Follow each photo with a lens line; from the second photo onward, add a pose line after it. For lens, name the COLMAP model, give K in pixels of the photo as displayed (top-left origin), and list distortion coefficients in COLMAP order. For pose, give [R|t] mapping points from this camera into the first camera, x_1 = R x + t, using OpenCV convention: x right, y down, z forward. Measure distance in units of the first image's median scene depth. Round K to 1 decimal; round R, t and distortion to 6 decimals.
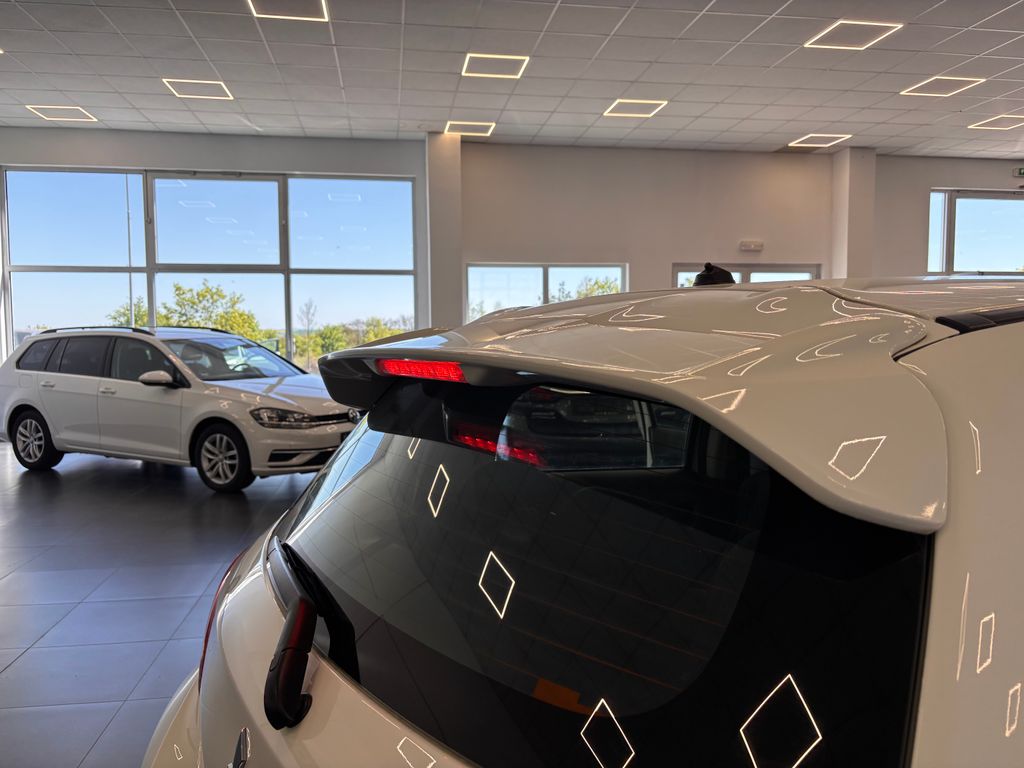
lens RADIAL K [[741.9, 0, 512.0], [0, 741.9, 384.0], [0, 0, 1]] dist [-0.000554, 0.002560]
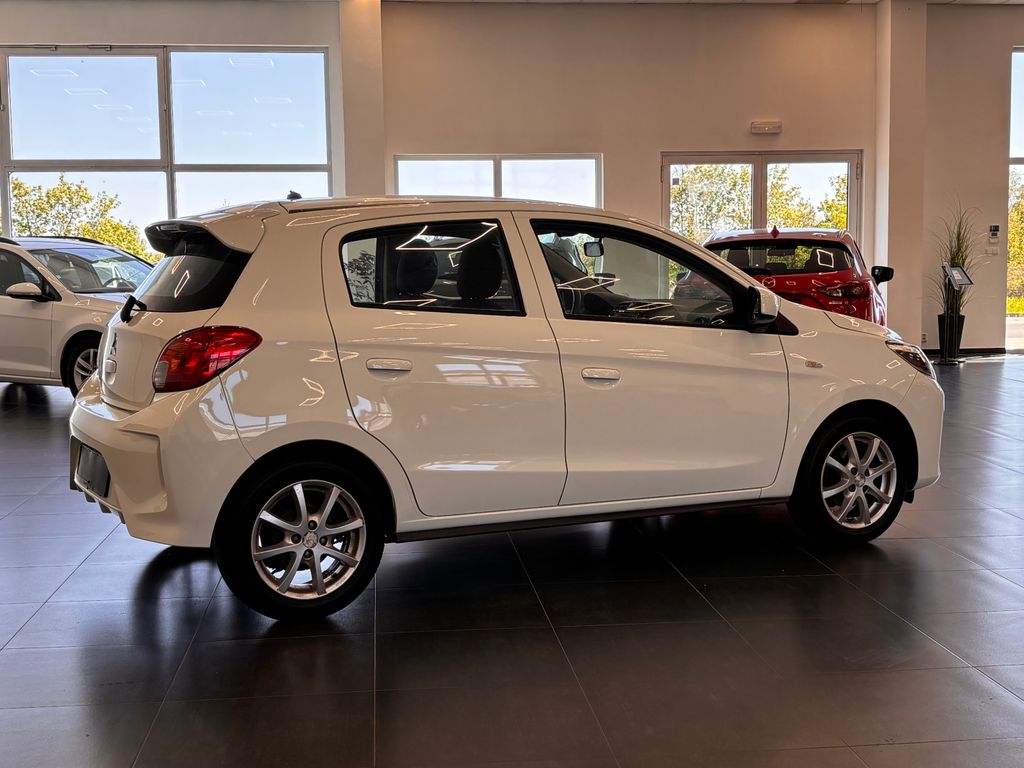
lens RADIAL K [[1282.2, 0, 512.0], [0, 1282.2, 384.0], [0, 0, 1]] dist [0.038960, -0.049288]
pose [[0.998589, -0.001310, -0.053085, 0.141934], [0.002874, 0.999563, 0.029412, 0.042921], [0.053023, -0.029524, 0.998157, -0.384108]]
